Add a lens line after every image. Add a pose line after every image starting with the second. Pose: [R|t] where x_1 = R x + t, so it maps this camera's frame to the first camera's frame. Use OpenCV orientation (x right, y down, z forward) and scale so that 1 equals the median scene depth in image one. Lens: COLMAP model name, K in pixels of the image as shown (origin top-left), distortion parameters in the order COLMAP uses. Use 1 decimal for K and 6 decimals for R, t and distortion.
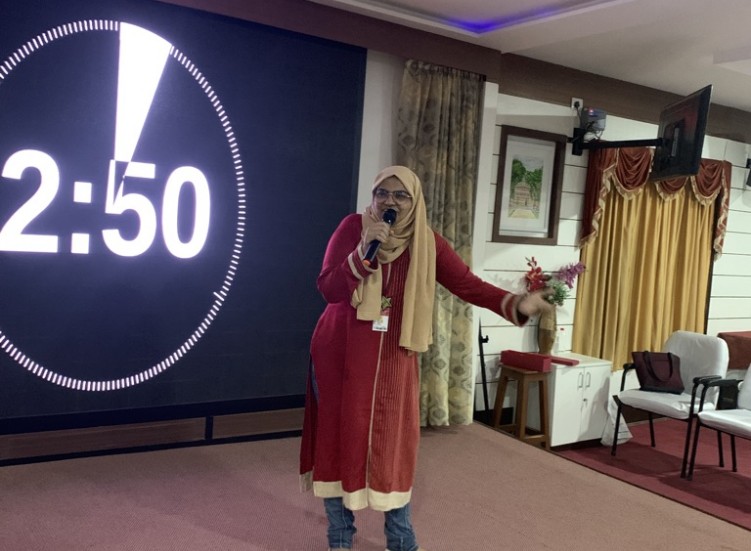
lens RADIAL K [[772.2, 0, 378.4], [0, 772.2, 270.8], [0, 0, 1]] dist [0.024705, 0.000000]
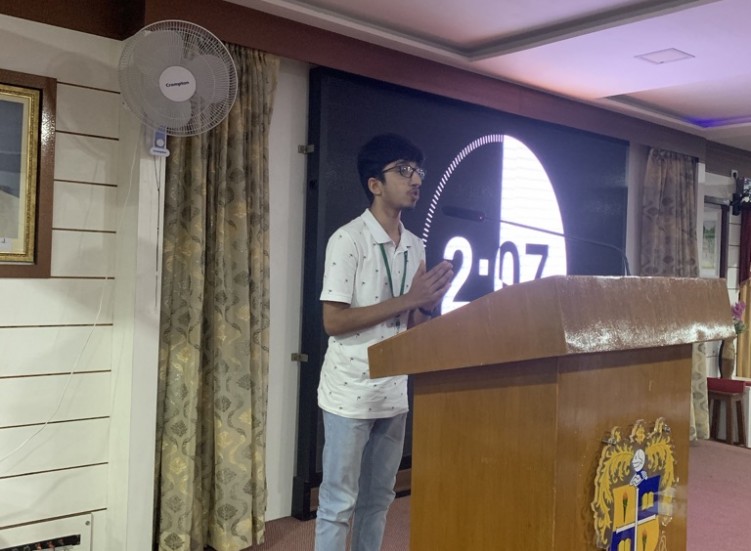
lens RADIAL K [[772.2, 0, 385.4], [0, 772.2, 269.4], [0, 0, 1]] dist [0.024705, 0.000000]
pose [[0.991982, -0.036357, 0.121040, -0.479266], [0.042248, 0.998026, -0.046462, -0.030952], [-0.119112, 0.051203, 0.991560, -0.167191]]
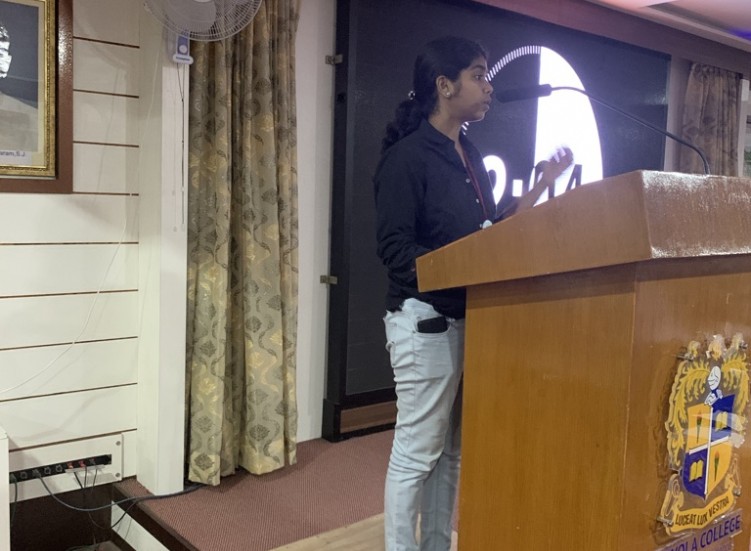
lens RADIAL K [[772.2, 0, 379.2], [0, 772.2, 271.0], [0, 0, 1]] dist [0.024705, 0.000000]
pose [[0.994901, -0.044808, 0.090361, -0.491815], [0.041068, 0.998238, 0.042835, -0.021263], [-0.092121, -0.038905, 0.994987, -0.138924]]
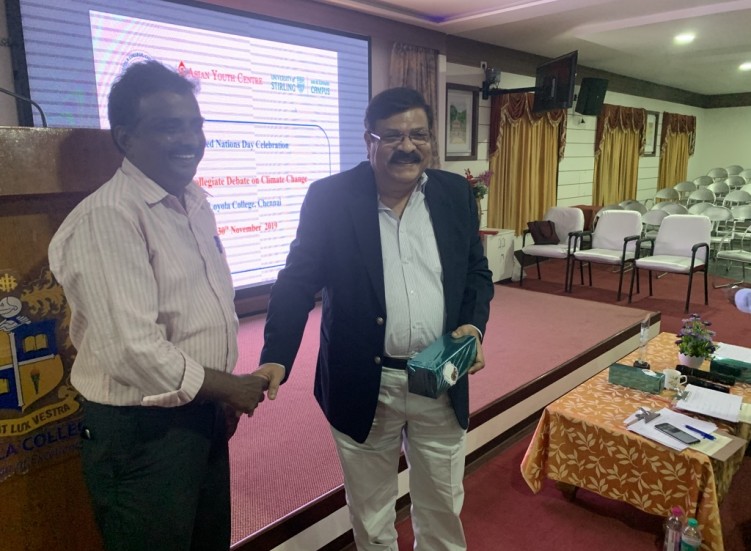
lens RADIAL K [[582.5, 0, 378.5], [0, 582.5, 269.1], [0, 0, 1]] dist [0.017685, 0.004486]
pose [[0.974147, -0.117513, 0.192949, -0.228520], [0.090952, 0.985796, 0.141190, -0.000053], [-0.206800, -0.119990, 0.970997, -0.135958]]
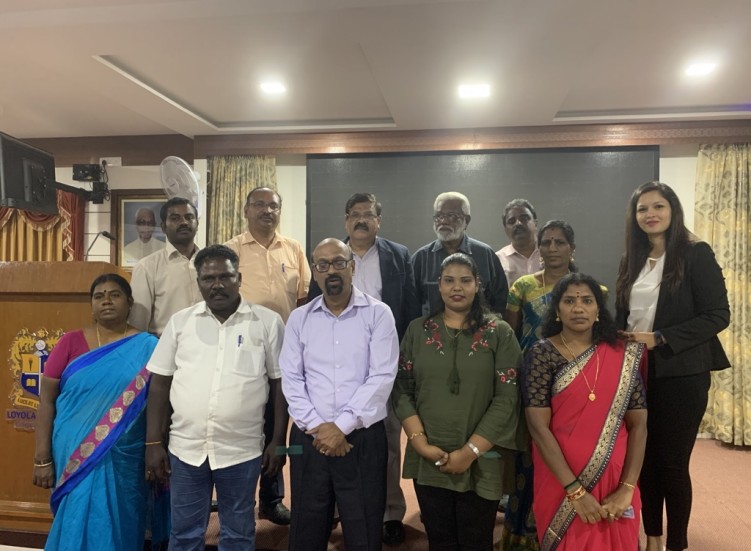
lens RADIAL K [[582.5, 0, 372.9], [0, 582.5, 272.1], [0, 0, 1]] dist [0.017685, 0.004486]
pose [[0.723936, -0.067124, -0.686593, 0.255632], [0.000329, 0.995288, -0.096957, 0.023515], [0.689867, 0.069965, 0.720548, -0.036912]]
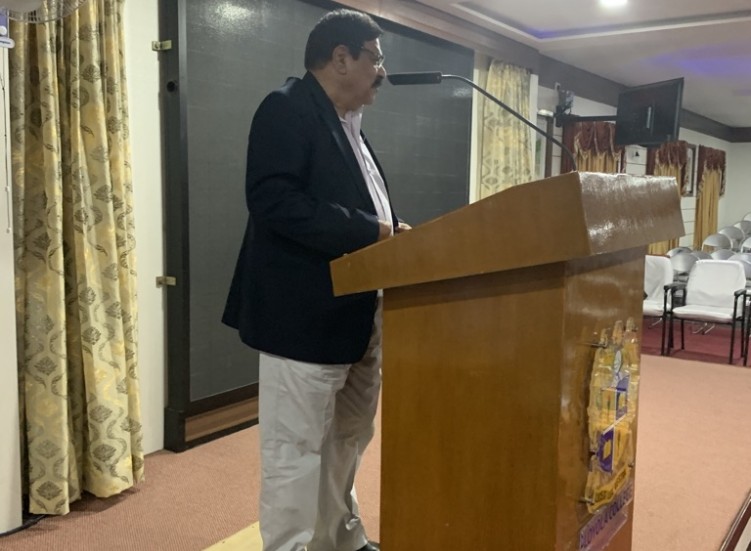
lens RADIAL K [[772.2, 0, 369.3], [0, 772.2, 273.8], [0, 0, 1]] dist [0.024705, 0.000000]
pose [[0.932985, -0.094133, 0.347387, -0.541869], [0.071387, 0.994415, 0.077736, -0.030431], [-0.352764, -0.047728, 0.934494, -0.116395]]
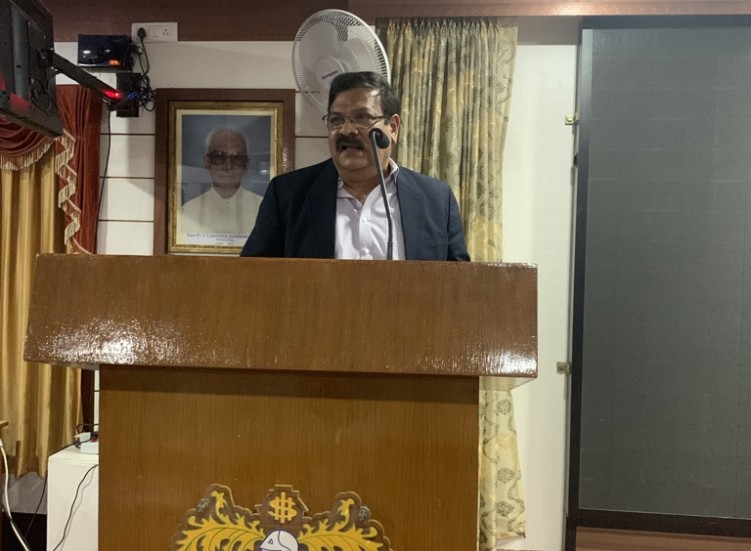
lens RADIAL K [[772.2, 0, 373.4], [0, 772.2, 263.2], [0, 0, 1]] dist [0.024705, 0.000000]
pose [[0.753322, -0.037033, -0.656609, -0.183064], [-0.012273, 0.997448, -0.070337, -0.022890], [0.657538, 0.061045, 0.750944, 0.003155]]
